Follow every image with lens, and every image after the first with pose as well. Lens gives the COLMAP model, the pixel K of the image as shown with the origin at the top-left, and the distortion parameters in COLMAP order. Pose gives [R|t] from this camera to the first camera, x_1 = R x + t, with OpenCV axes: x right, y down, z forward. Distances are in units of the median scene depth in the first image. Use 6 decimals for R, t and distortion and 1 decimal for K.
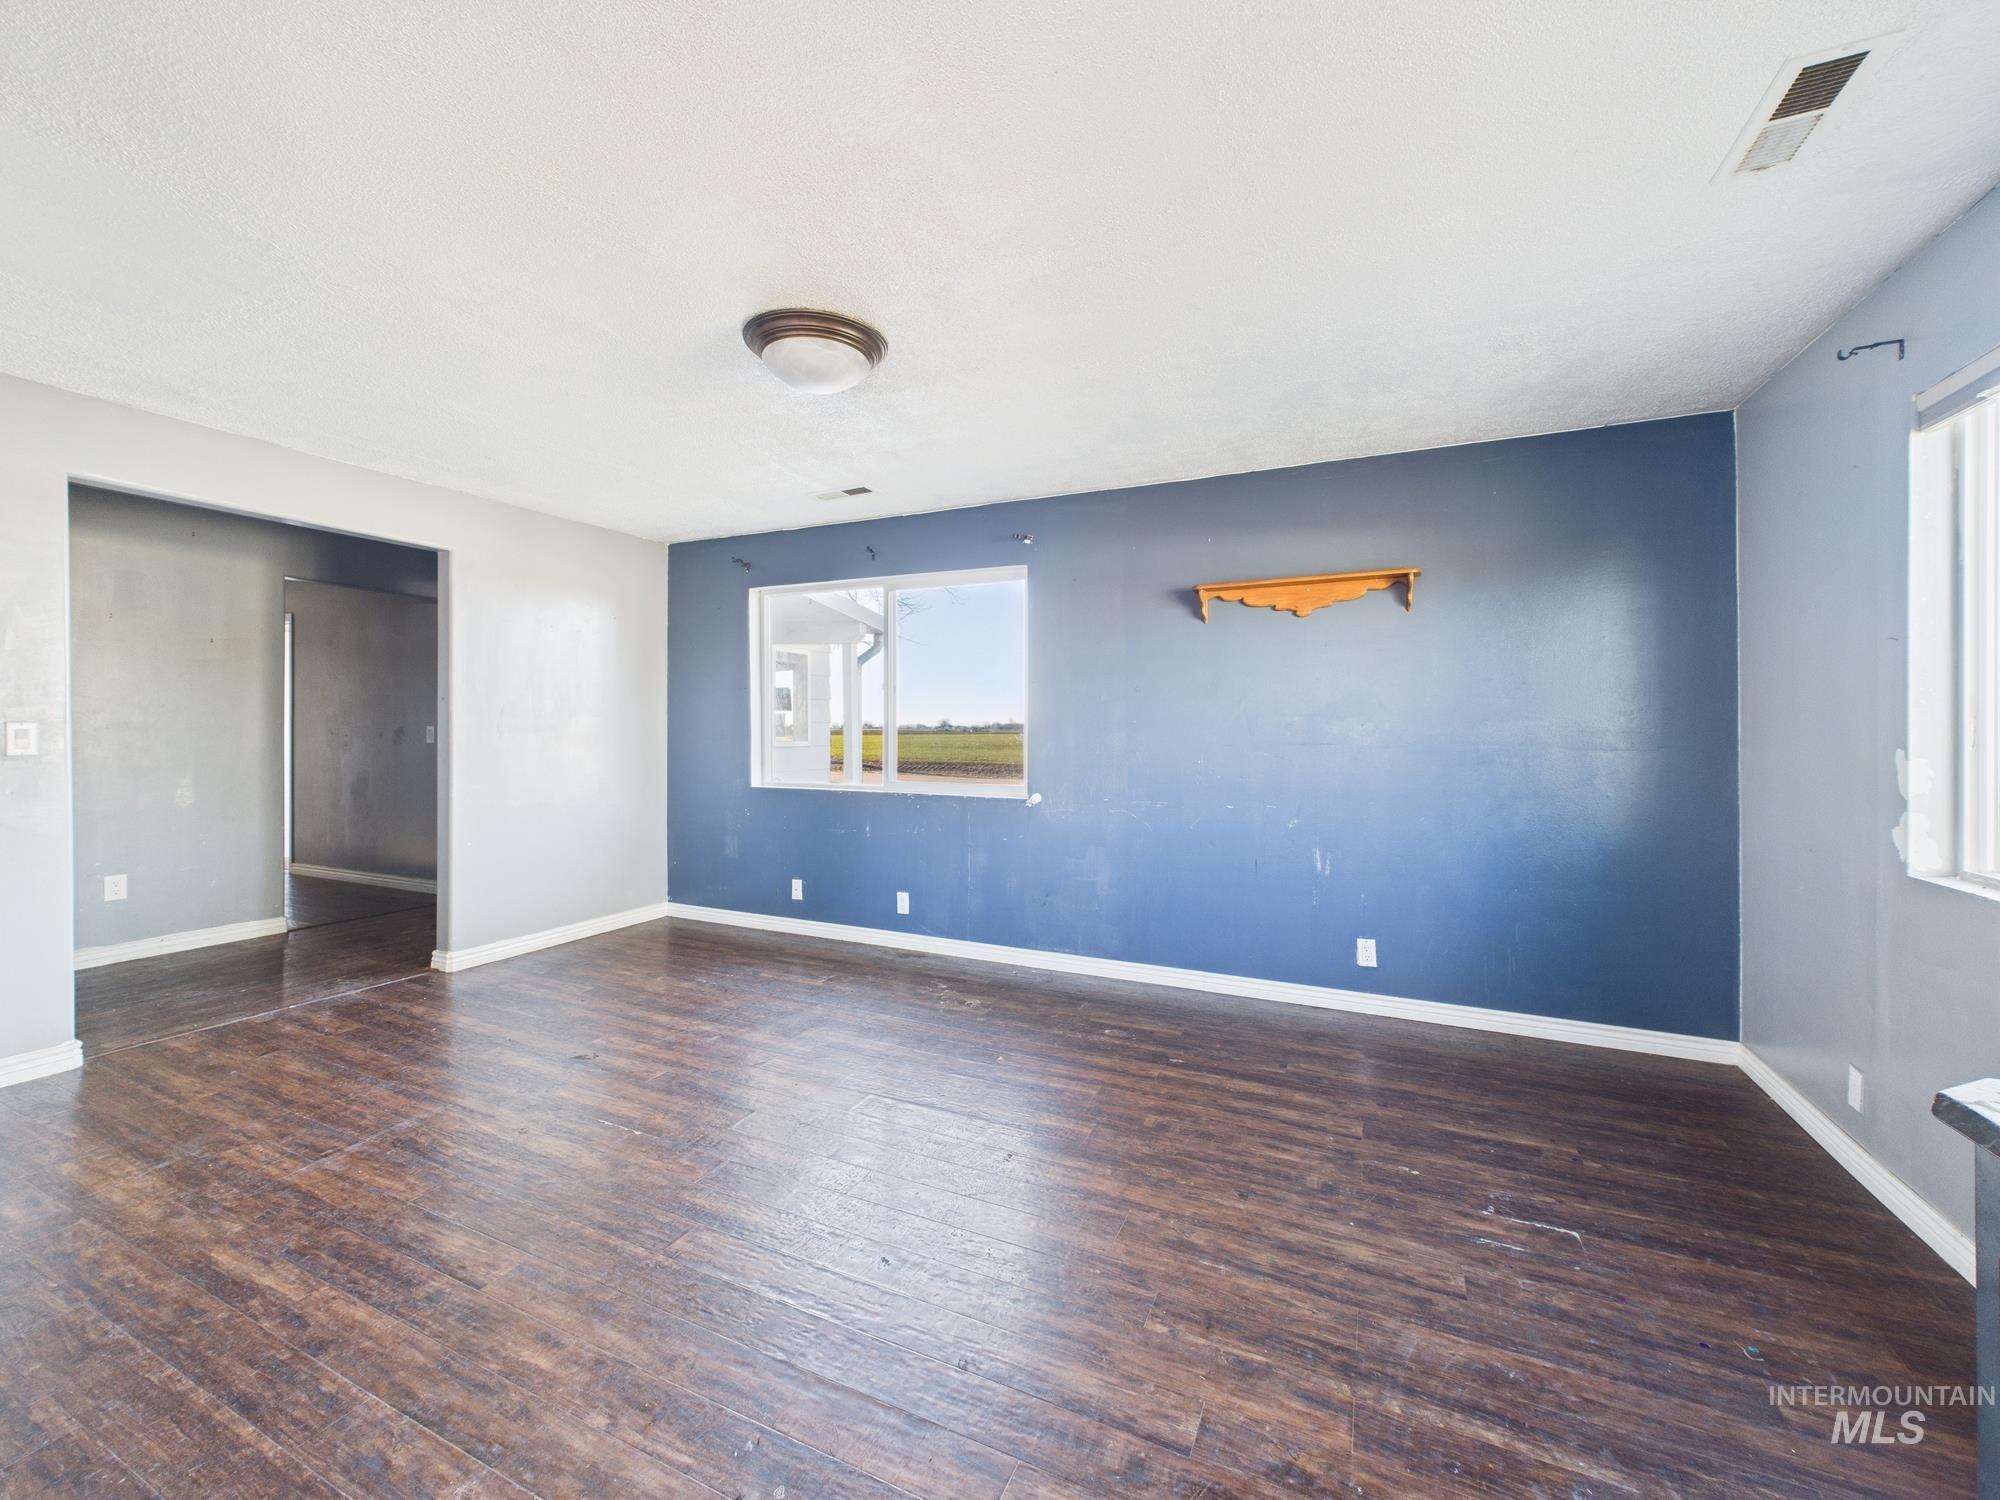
lens RADIAL K [[806.3, 0, 1007.0], [0, 806.3, 735.2], [0, 0, 1]] dist [0.000990, -0.000136]
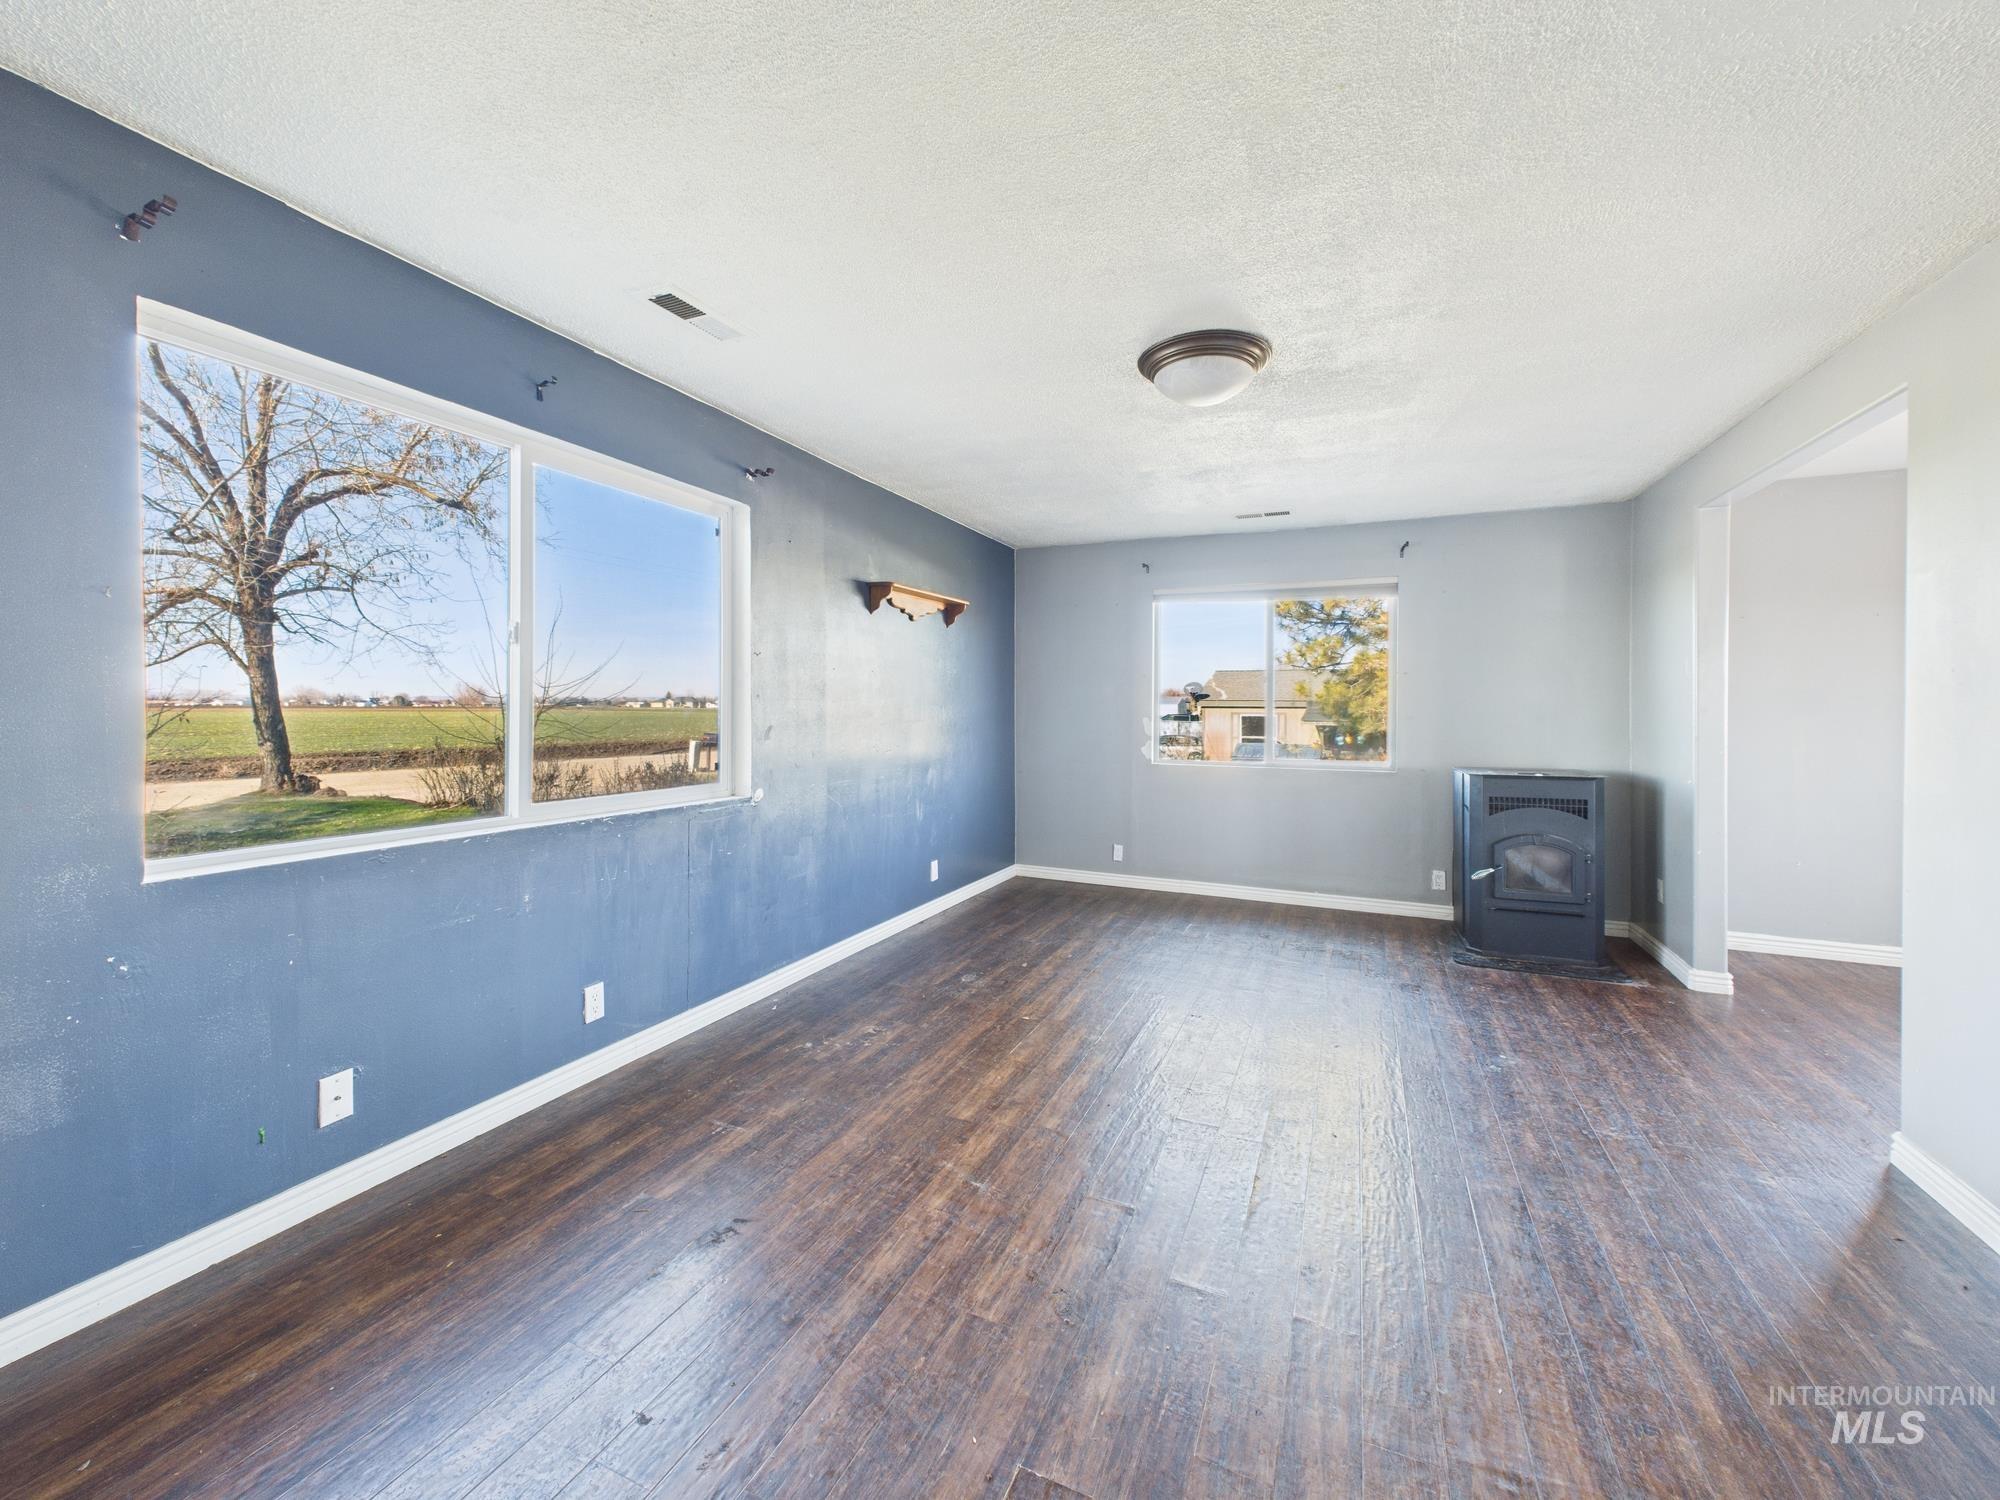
lens RADIAL K [[806.3, 0, 989.8], [0, 806.3, 711.2], [0, 0, 1]] dist [0.000990, -0.000136]
pose [[-0.012059, -0.007927, 0.999896, -1.041367], [-0.000970, 0.999968, 0.007915, -0.017668], [-0.999927, -0.000875, -0.012066, 1.020854]]
